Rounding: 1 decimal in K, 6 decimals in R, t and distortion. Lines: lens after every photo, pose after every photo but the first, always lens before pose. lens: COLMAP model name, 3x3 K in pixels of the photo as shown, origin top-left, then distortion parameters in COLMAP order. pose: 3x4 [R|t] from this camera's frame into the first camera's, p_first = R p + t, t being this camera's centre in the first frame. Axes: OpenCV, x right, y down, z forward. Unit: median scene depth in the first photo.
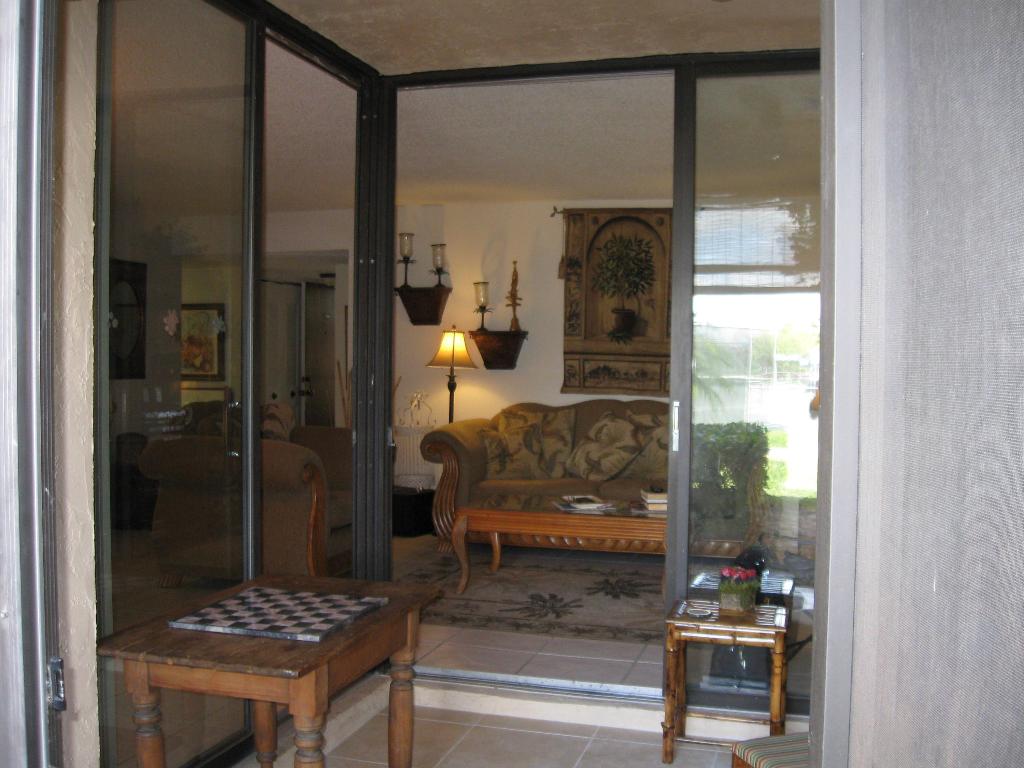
lens RADIAL K [[1070.6, 0, 512.0], [0, 1070.6, 384.0], [0, 0, 1]] dist [-0.119921, 0.044924]
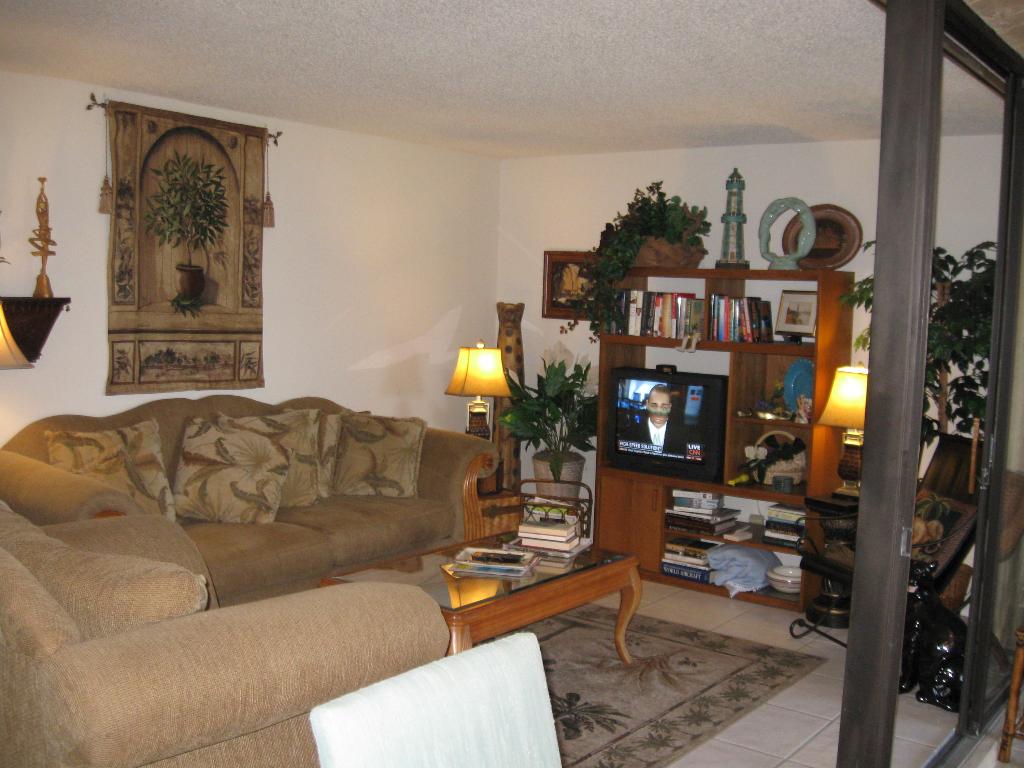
lens RADIAL K [[1070.6, 0, 512.0], [0, 1070.6, 384.0], [0, 0, 1]] dist [-0.119921, 0.044924]
pose [[0.355159, -0.082388, 0.931168, -0.453763], [-0.001830, 0.996045, 0.088826, -0.054578], [-0.934804, -0.033251, 0.353604, 0.565476]]
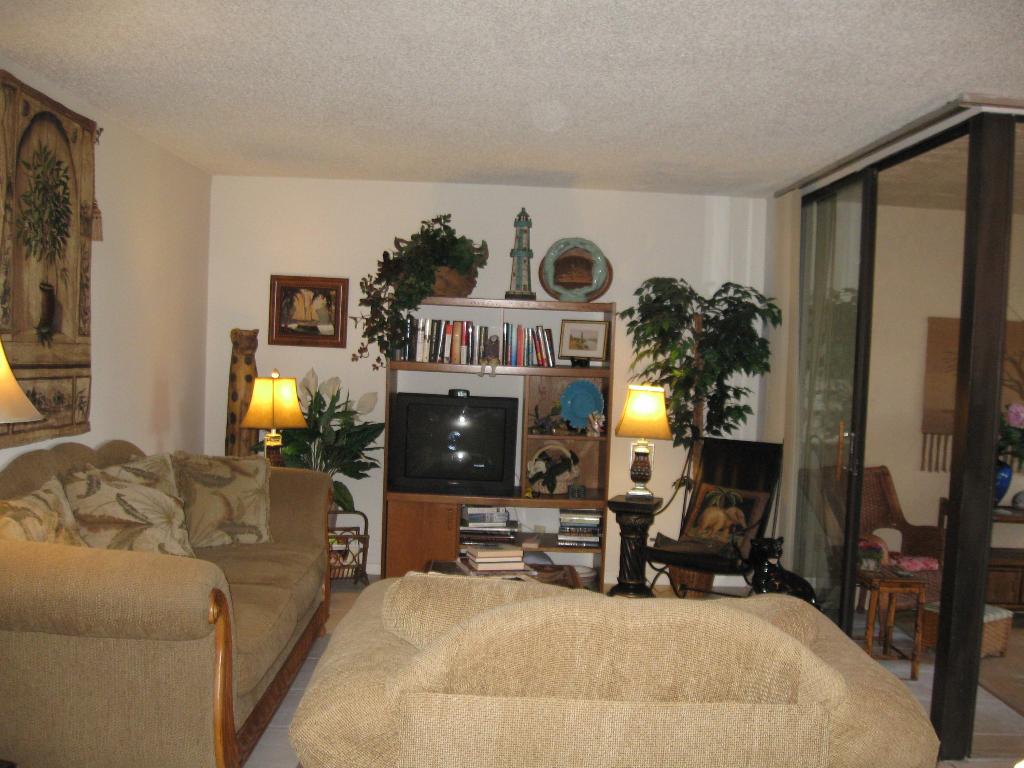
lens RADIAL K [[1070.6, 0, 512.0], [0, 1070.6, 384.0], [0, 0, 1]] dist [-0.119921, 0.044924]
pose [[-0.302445, -0.066457, 0.950847, -0.478577], [-0.017144, 0.997784, 0.064284, -0.056998], [-0.953013, 0.003141, -0.302914, 0.931390]]
